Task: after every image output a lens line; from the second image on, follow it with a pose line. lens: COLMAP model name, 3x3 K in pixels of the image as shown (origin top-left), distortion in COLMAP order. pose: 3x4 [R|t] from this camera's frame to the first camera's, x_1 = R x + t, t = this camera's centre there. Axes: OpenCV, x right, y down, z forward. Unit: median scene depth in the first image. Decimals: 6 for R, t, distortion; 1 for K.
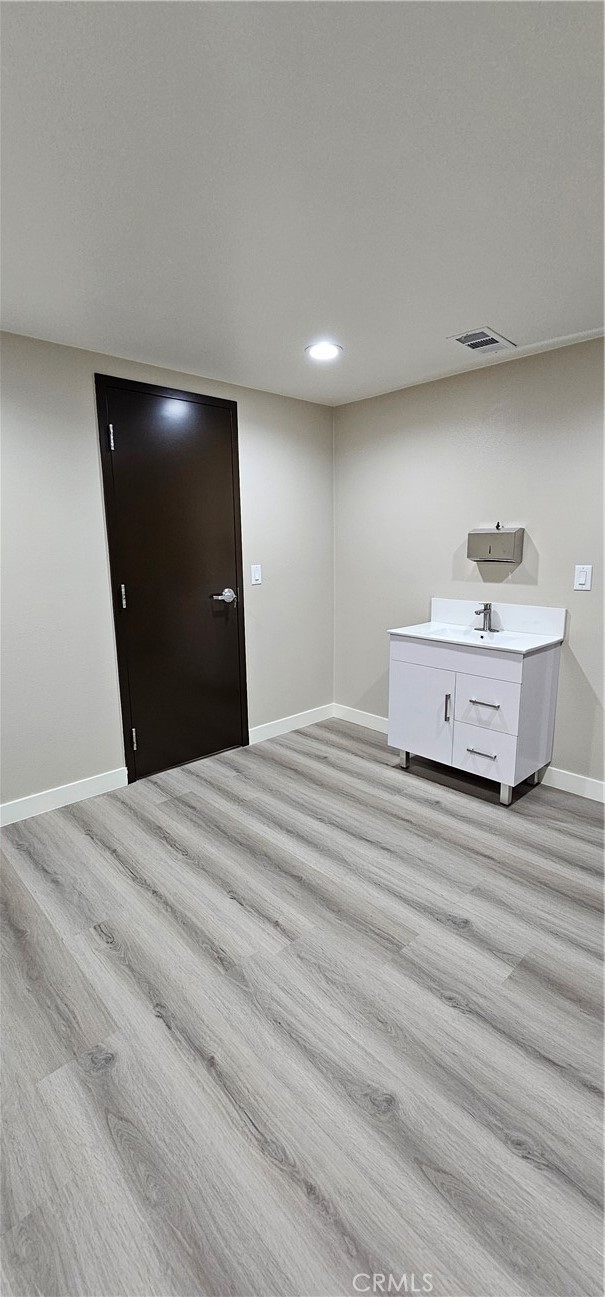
lens RADIAL K [[530.7, 0, 292.3], [0, 530.7, 648.4], [0, 0, 1]] dist [0.007125, -0.000068]
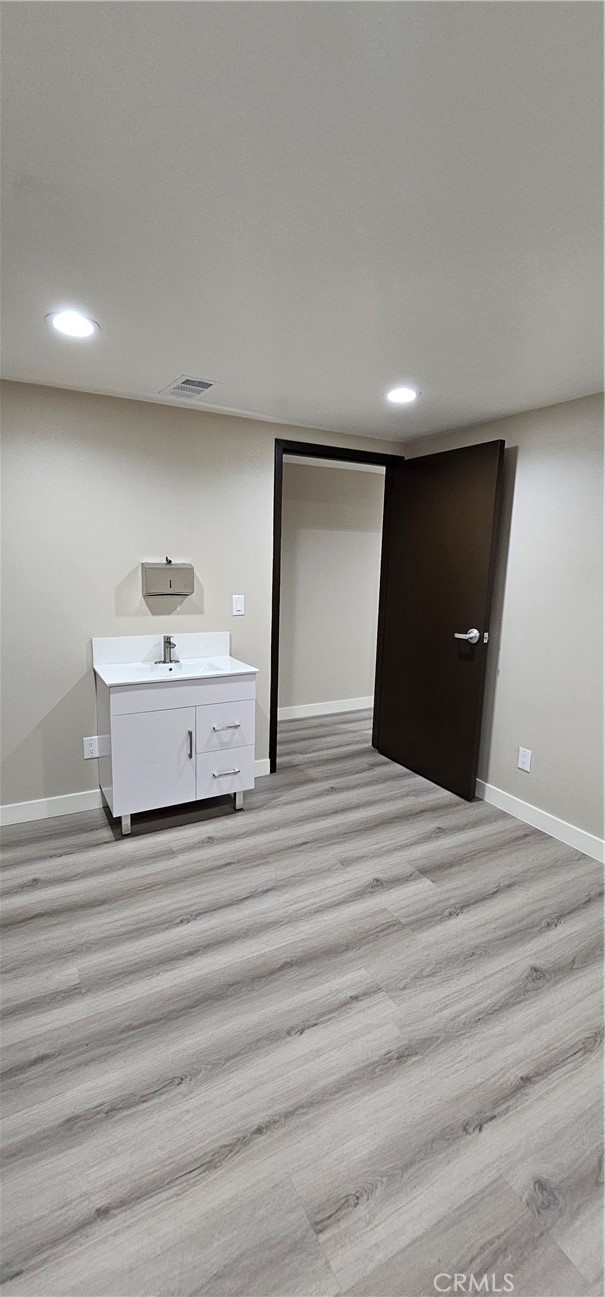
lens RADIAL K [[532.9, 0, 302.5], [0, 532.9, 648.5], [0, 0, 1]] dist [-0.000889, -0.001110]
pose [[0.237040, -0.146153, 0.960443, -0.722339], [0.171705, 0.979358, 0.106654, -0.163998], [-0.956206, 0.139632, 0.257242, 0.644739]]
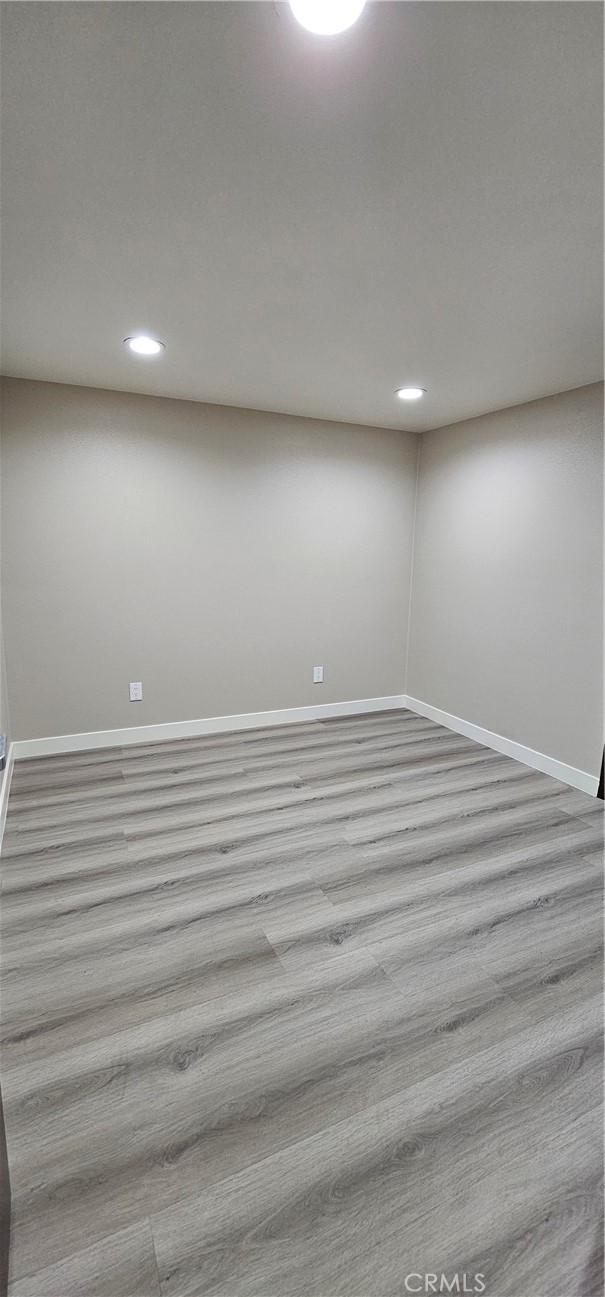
lens RADIAL K [[532.9, 0, 302.5], [0, 532.9, 648.5], [0, 0, 1]] dist [-0.000889, -0.001110]
pose [[-0.296988, 0.183104, -0.937161, 0.971217], [-0.211210, 0.944536, 0.251478, -0.183750], [0.931229, 0.272624, -0.241843, 0.867601]]
